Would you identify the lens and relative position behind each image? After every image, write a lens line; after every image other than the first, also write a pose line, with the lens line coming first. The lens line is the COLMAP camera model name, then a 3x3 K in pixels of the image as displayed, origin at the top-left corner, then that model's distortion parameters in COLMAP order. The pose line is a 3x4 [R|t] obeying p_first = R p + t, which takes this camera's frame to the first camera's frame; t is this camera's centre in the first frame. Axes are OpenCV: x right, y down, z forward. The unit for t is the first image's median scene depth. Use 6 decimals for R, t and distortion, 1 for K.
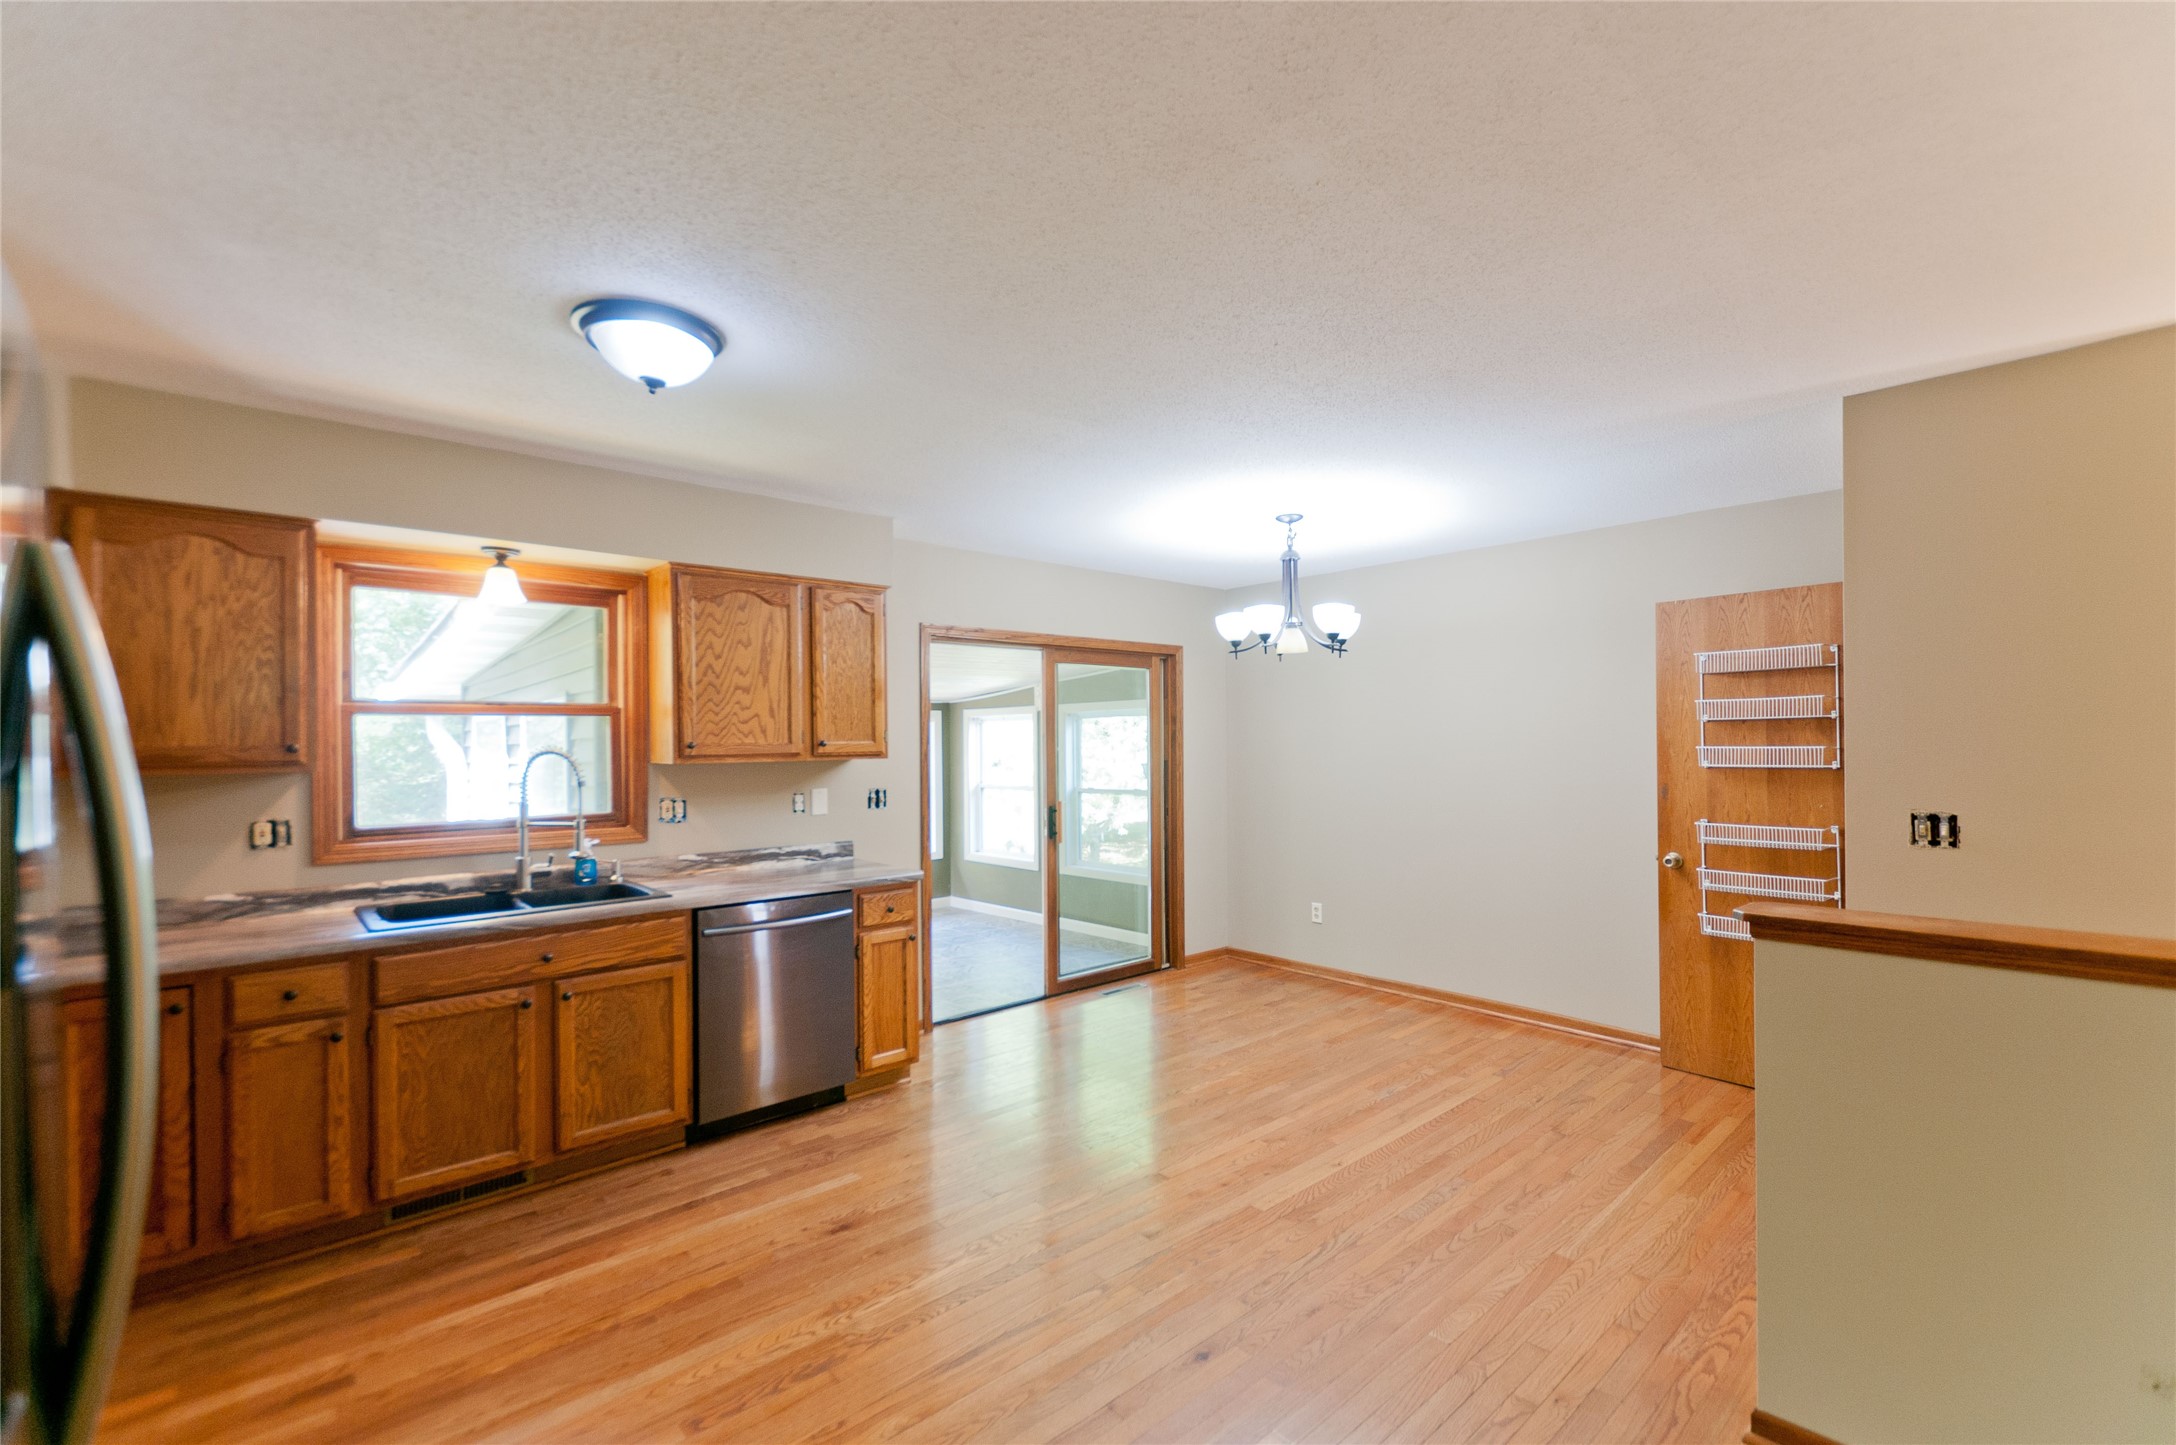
lens RADIAL K [[941.6, 0, 1096.7], [0, 941.6, 743.5], [0, 0, 1]] dist [0.015389, -0.008738]
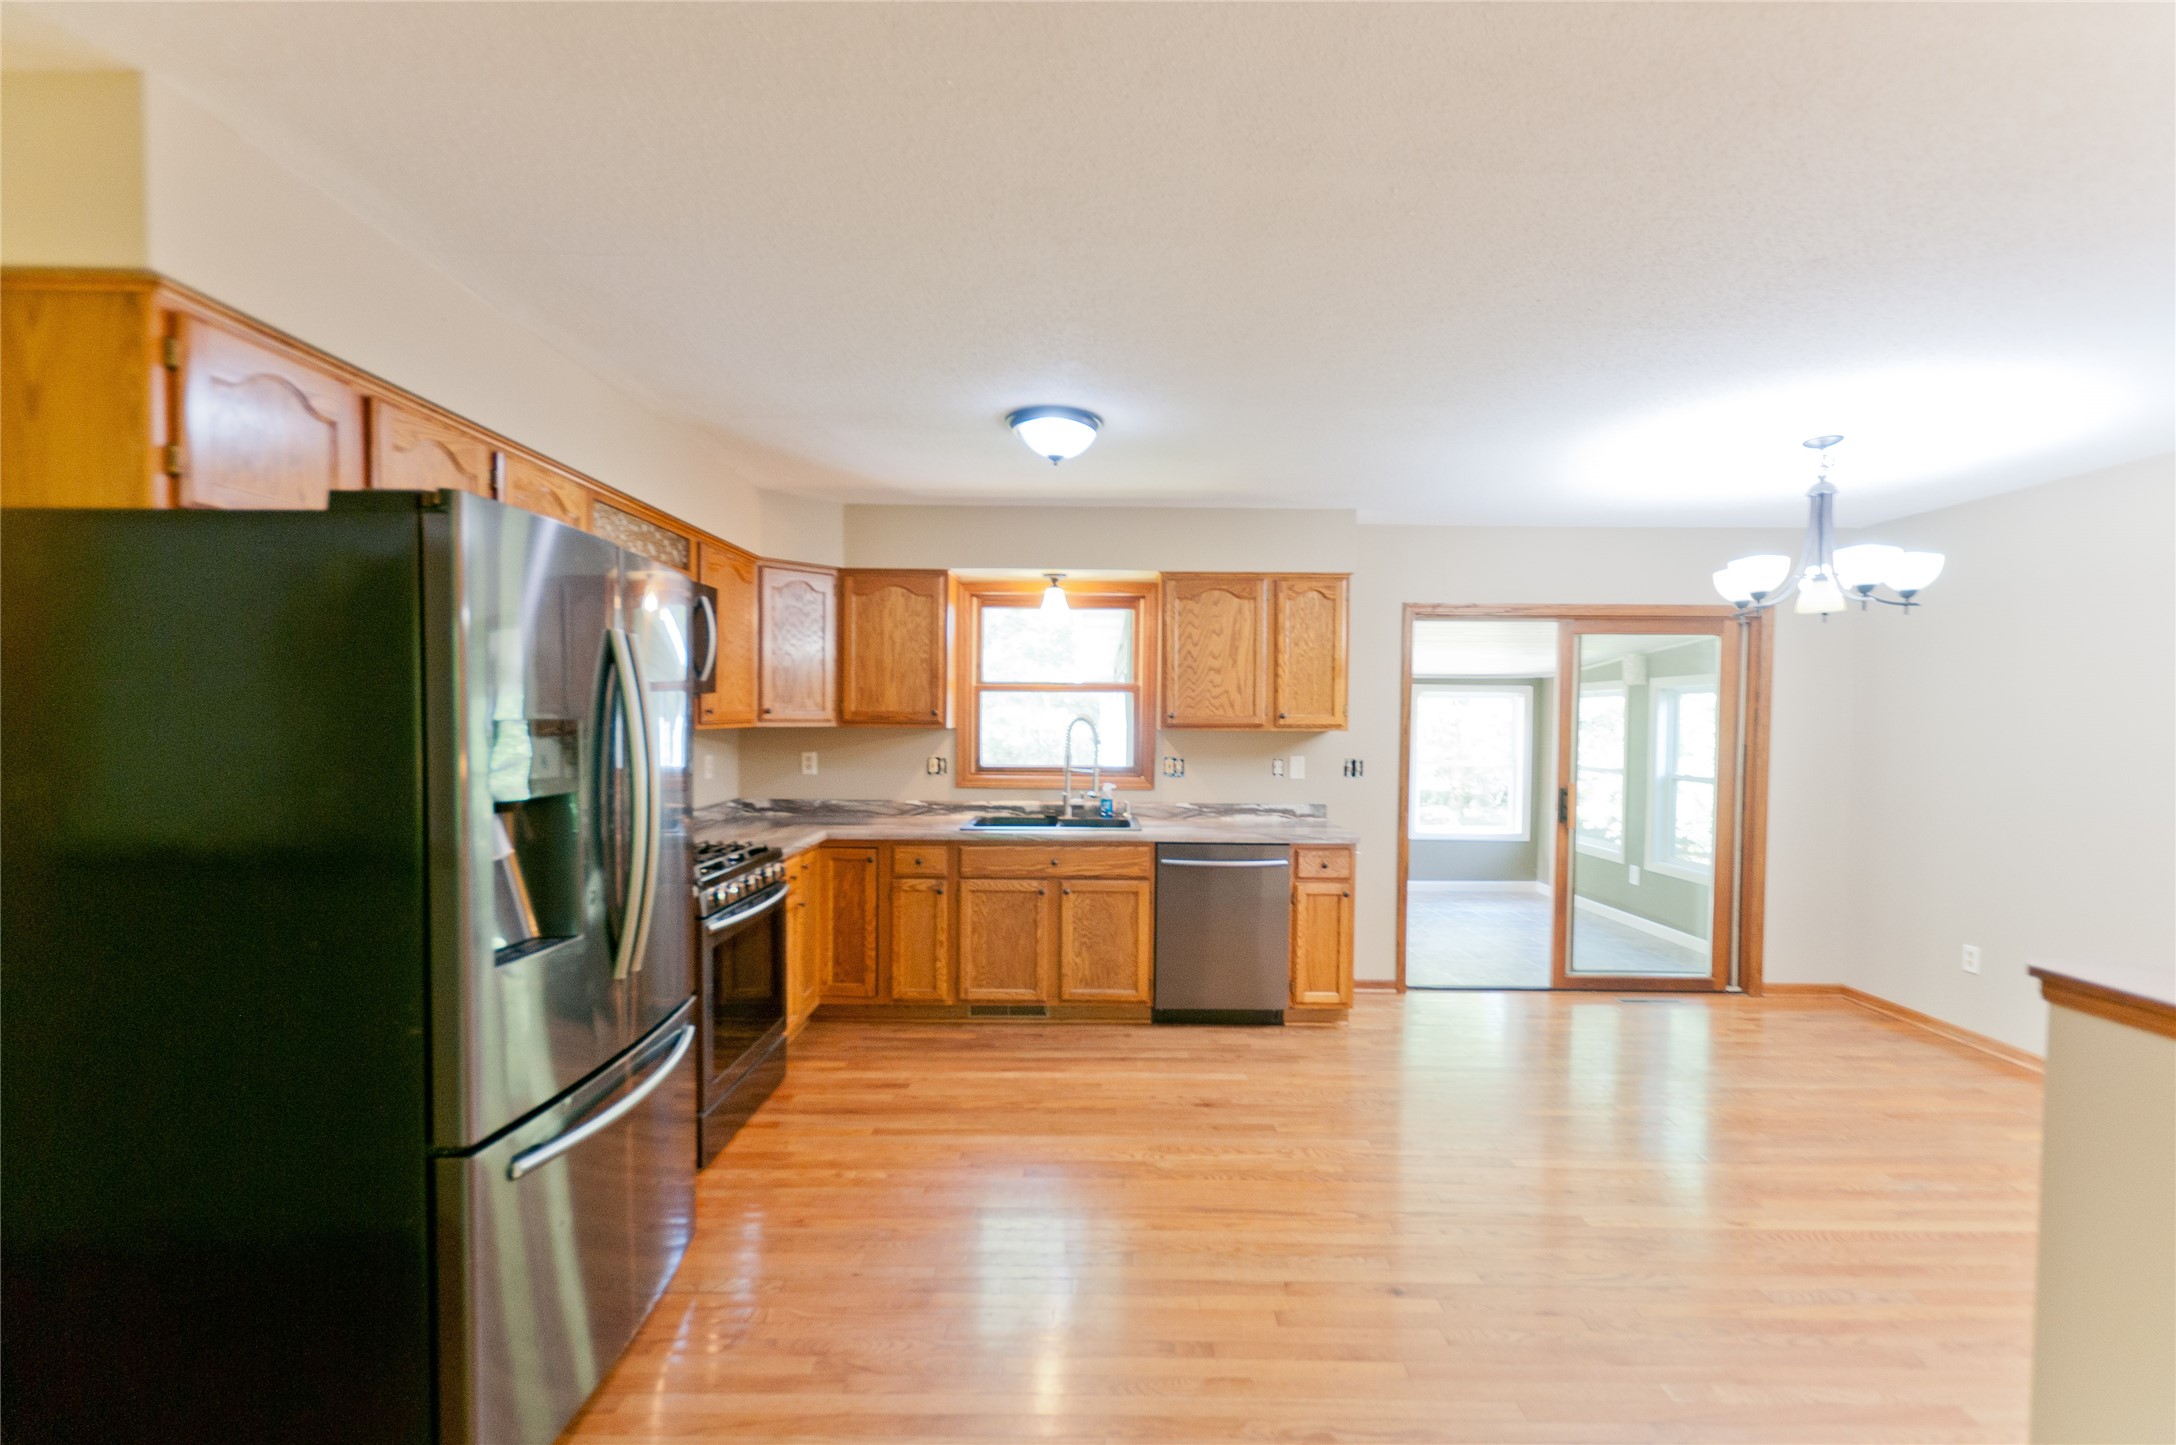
lens RADIAL K [[943.1, 0, 1087.1], [0, 943.1, 747.1], [0, 0, 1]] dist [0.001501, 0.000060]
pose [[0.735803, 0.038852, -0.676080, 0.336809], [-0.017853, 0.999119, 0.037985, -0.002018], [0.676960, -0.015879, 0.735849, -0.008818]]
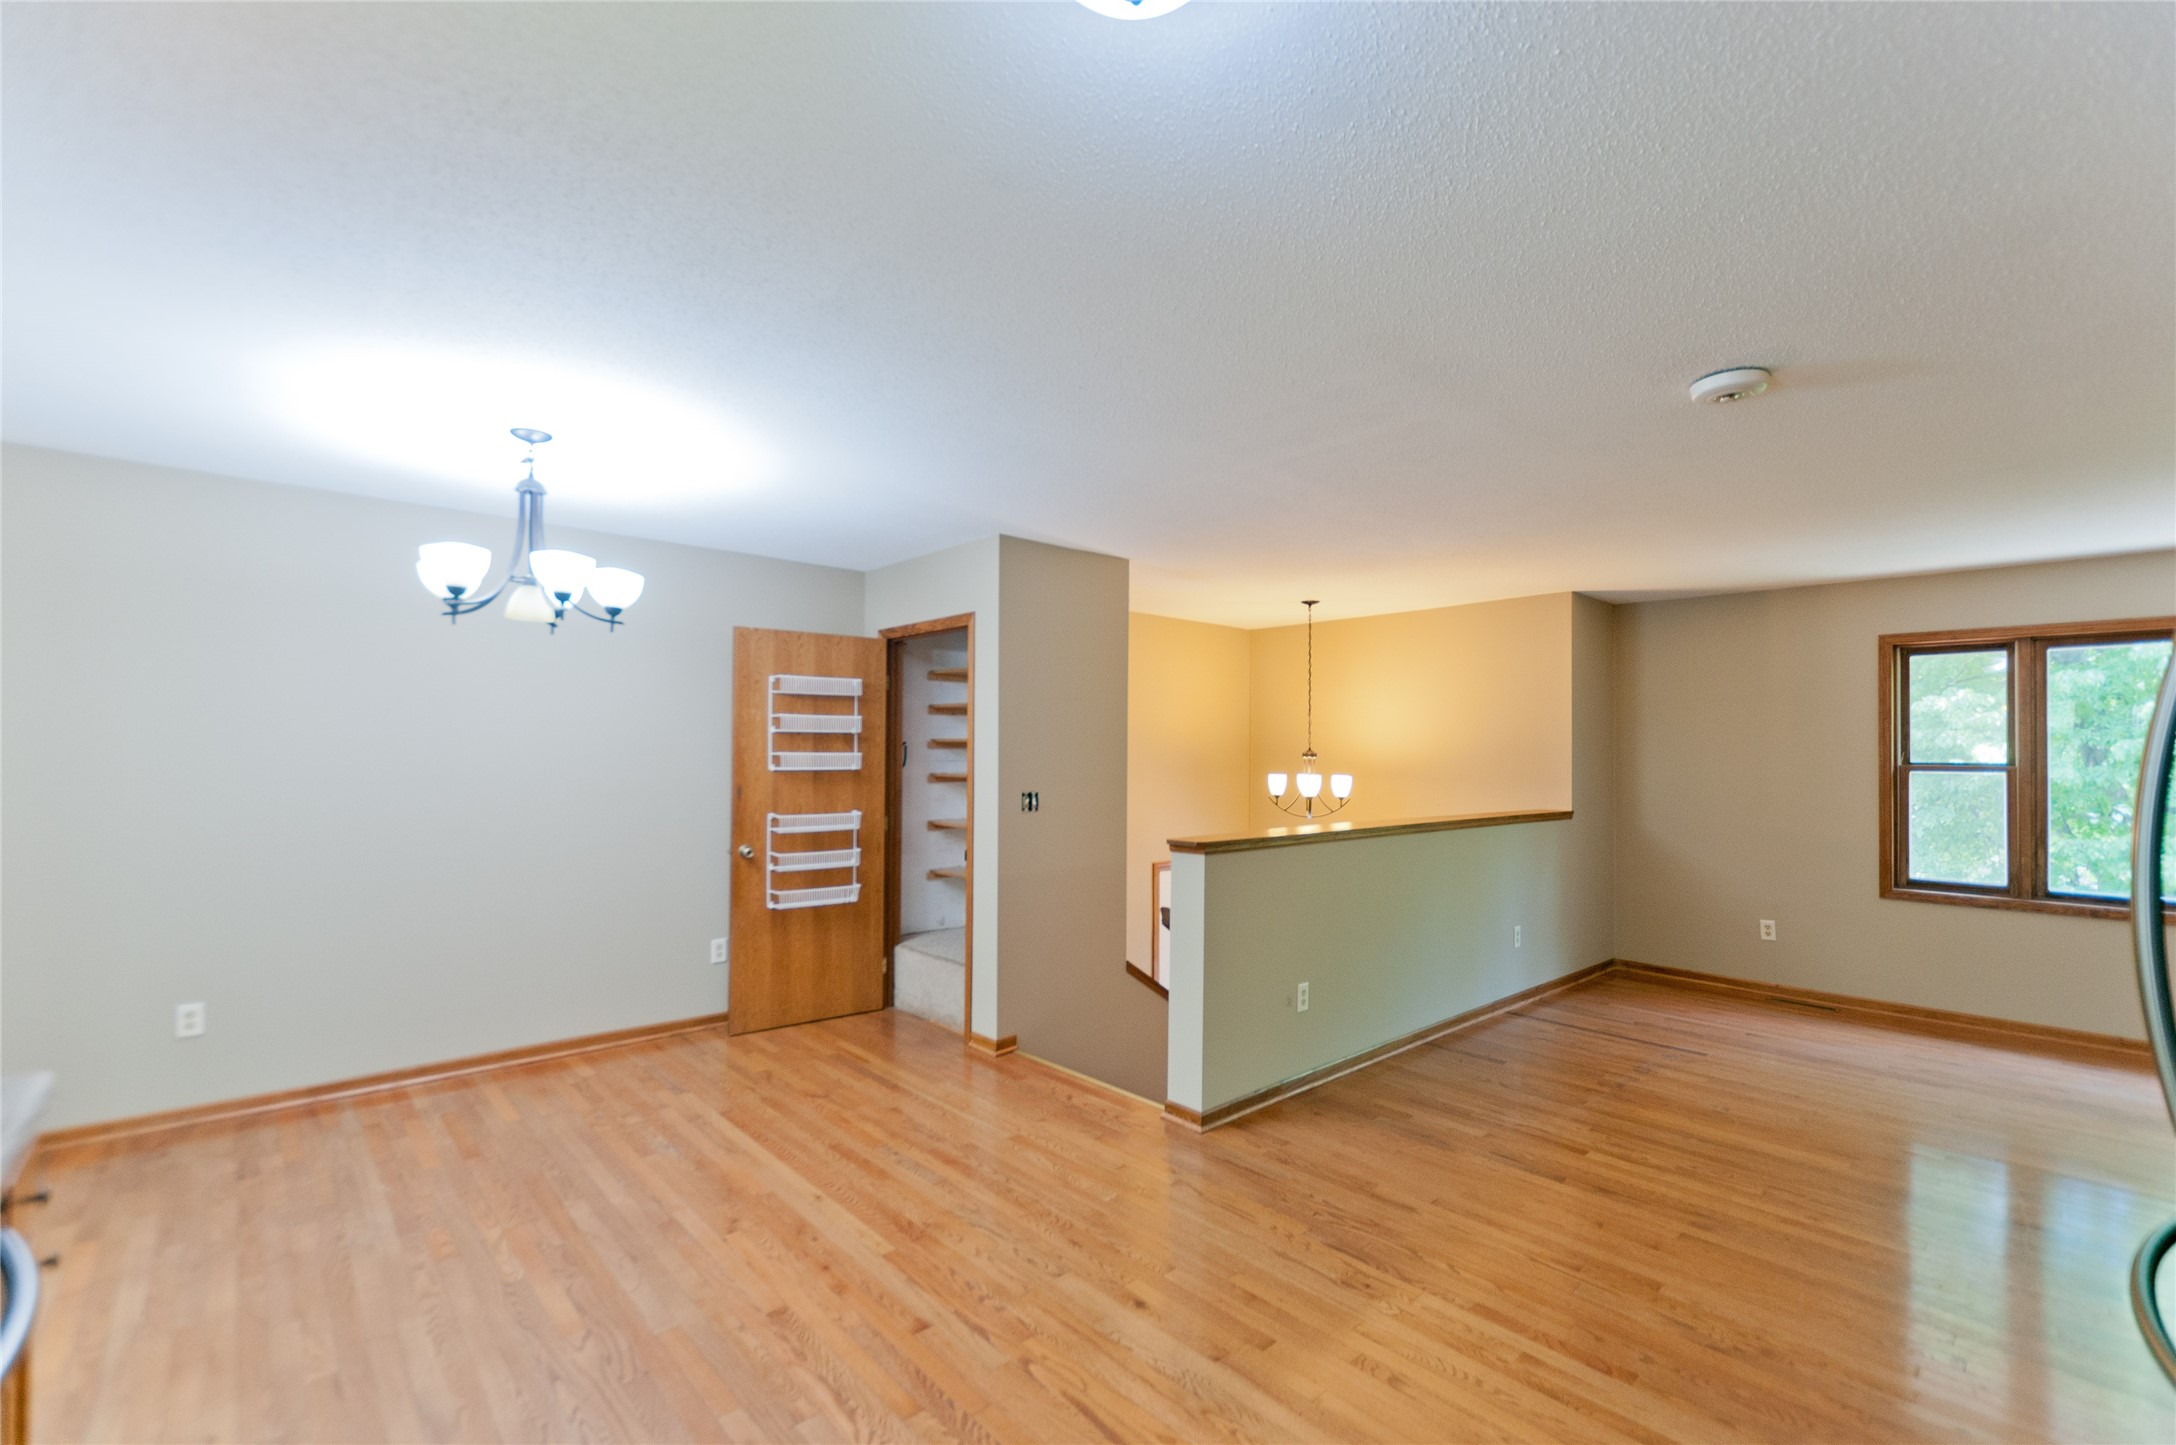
lens RADIAL K [[941.6, 0, 1096.7], [0, 941.6, 743.5], [0, 0, 1]] dist [0.015389, -0.008738]
pose [[-0.007054, 0.019282, 0.999789, -0.604015], [-0.004966, 0.999801, -0.019317, 0.012815], [-0.999963, -0.005102, -0.006957, 0.644857]]
